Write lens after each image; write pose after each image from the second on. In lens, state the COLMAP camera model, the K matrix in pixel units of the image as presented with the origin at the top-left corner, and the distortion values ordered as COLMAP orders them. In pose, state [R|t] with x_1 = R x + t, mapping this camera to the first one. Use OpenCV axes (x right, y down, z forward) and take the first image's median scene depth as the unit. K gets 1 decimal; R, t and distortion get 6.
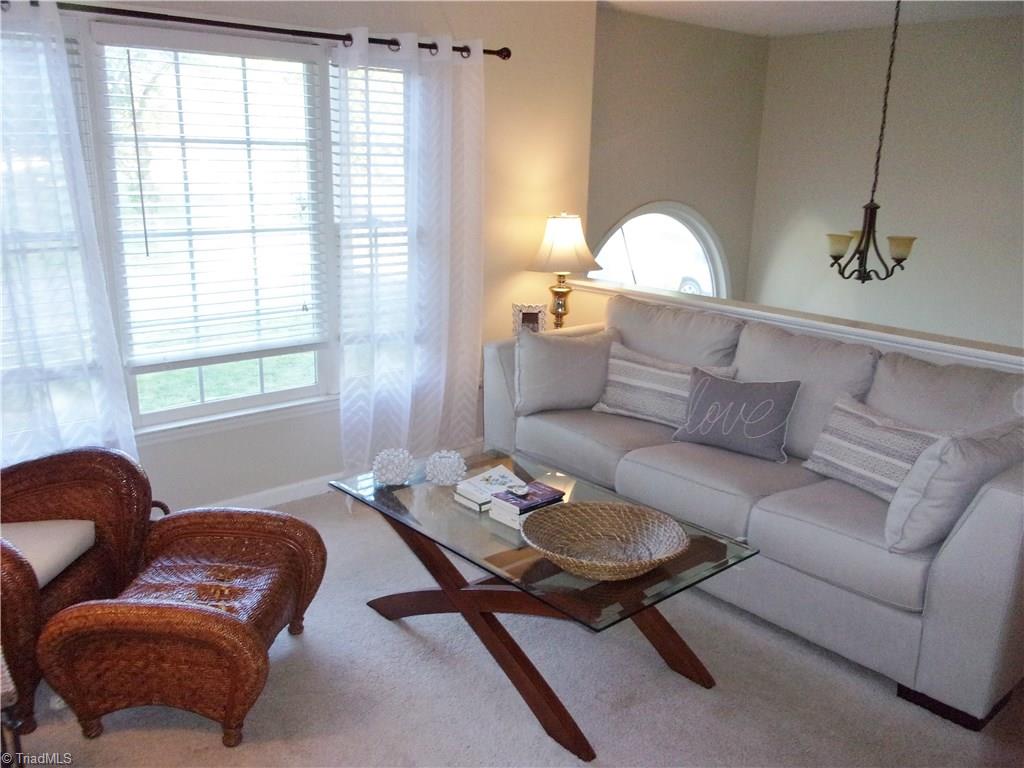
lens RADIAL K [[857.7, 0, 512.0], [0, 857.7, 384.0], [0, 0, 1]] dist [-0.002742, 0.007912]
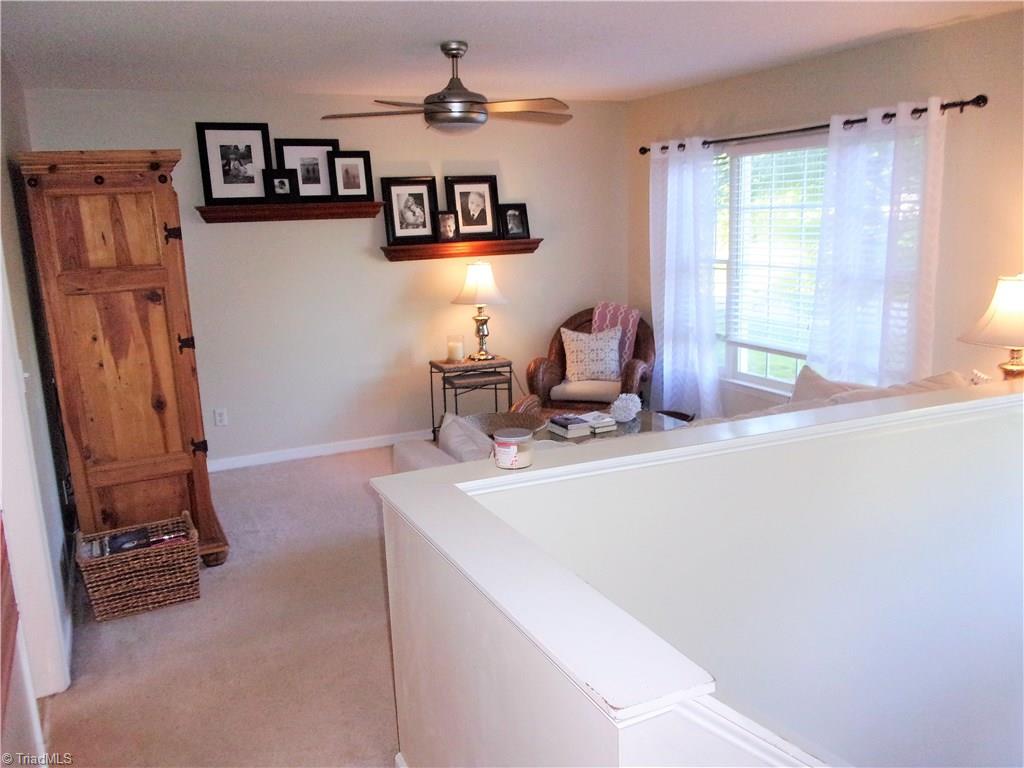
lens RADIAL K [[857.7, 0, 512.0], [0, 857.7, 384.0], [0, 0, 1]] dist [-0.002742, 0.007912]
pose [[-0.295309, 0.177964, -0.938681, 1.139470], [-0.222945, 0.942538, 0.248834, -0.231627], [0.929025, 0.282757, -0.238664, 0.899595]]
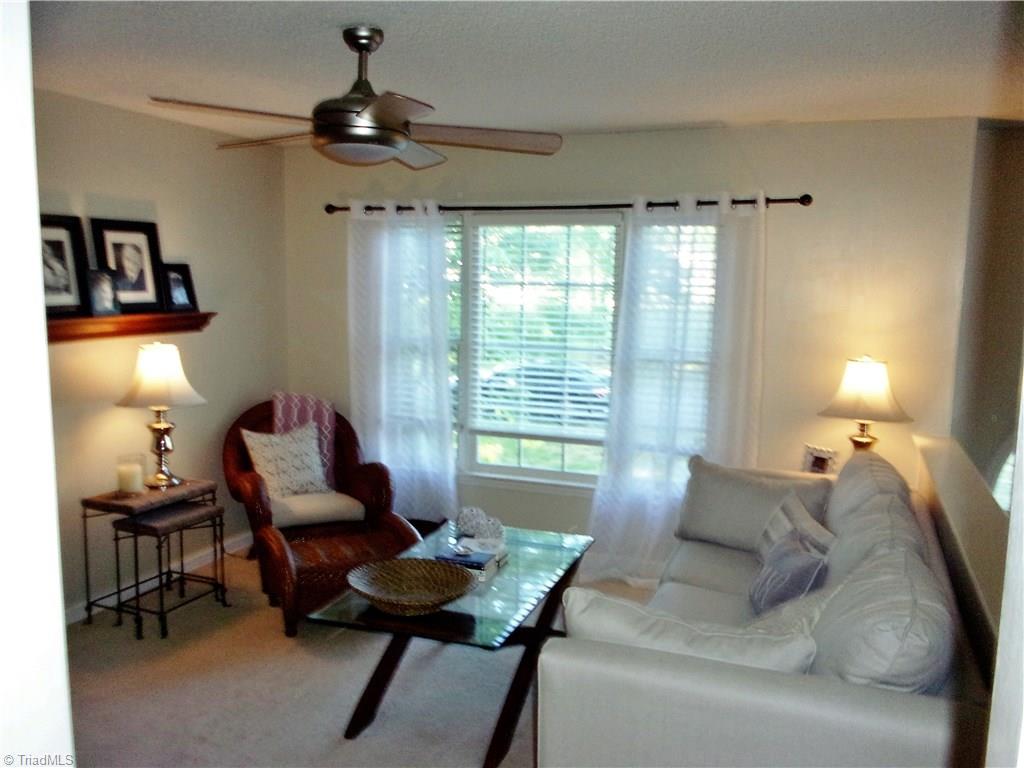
lens RADIAL K [[857.7, 0, 512.0], [0, 857.7, 384.0], [0, 0, 1]] dist [-0.002742, 0.007912]
pose [[0.463810, 0.094664, -0.880863, 0.804142], [-0.235178, 0.971759, -0.019398, -0.074200], [0.854150, 0.216156, 0.472974, 0.285921]]
